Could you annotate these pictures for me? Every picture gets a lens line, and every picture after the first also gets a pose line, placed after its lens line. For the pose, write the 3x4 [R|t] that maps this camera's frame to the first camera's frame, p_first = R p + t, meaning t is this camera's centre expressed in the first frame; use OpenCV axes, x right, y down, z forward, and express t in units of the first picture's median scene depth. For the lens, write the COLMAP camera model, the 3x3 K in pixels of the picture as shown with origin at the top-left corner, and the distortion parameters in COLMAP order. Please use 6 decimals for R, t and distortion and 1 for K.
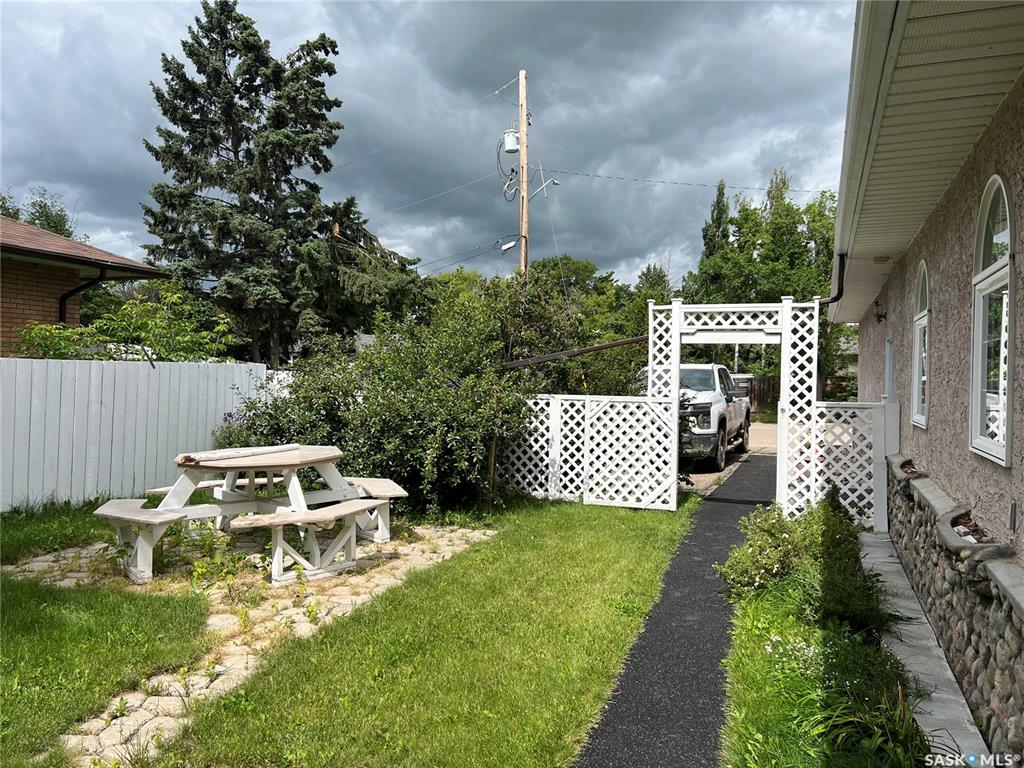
lens RADIAL K [[773.3, 0, 510.0], [0, 773.3, 384.5], [0, 0, 1]] dist [0.058601, -0.038222]
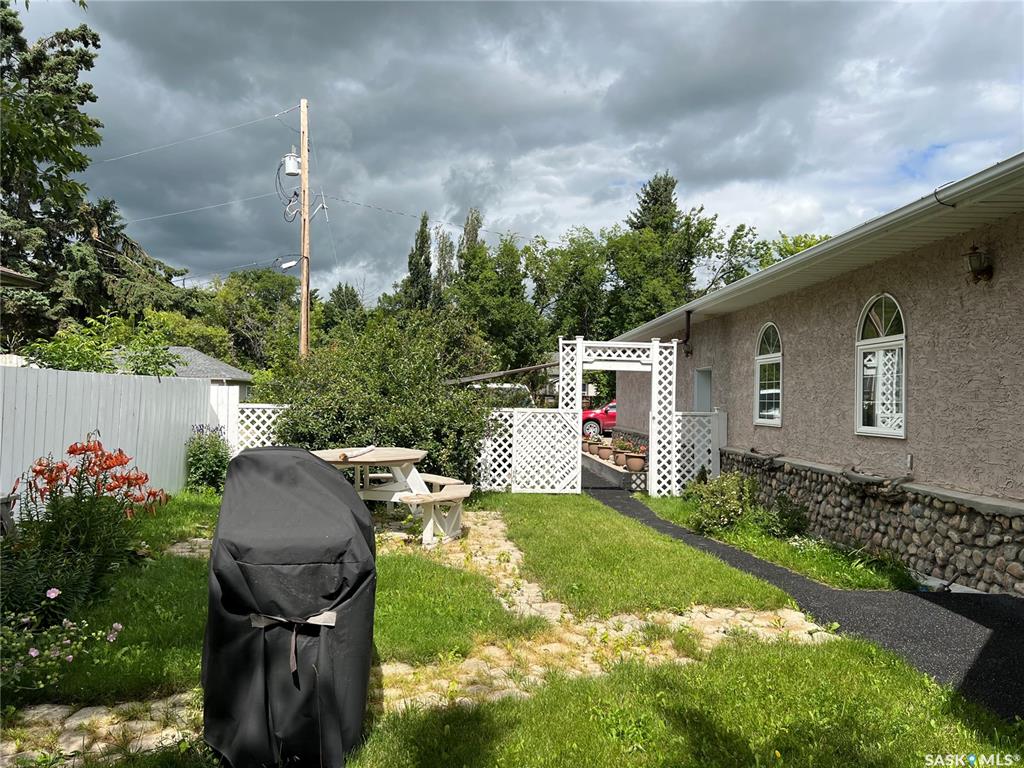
lens RADIAL K [[773.3, 0, 516.3], [0, 773.3, 380.4], [0, 0, 1]] dist [0.058601, -0.038222]
pose [[0.909687, 0.013158, 0.415086, -0.437715], [-0.002374, 0.999646, -0.026485, 0.002345], [-0.415288, 0.023107, 0.909397, -0.173437]]
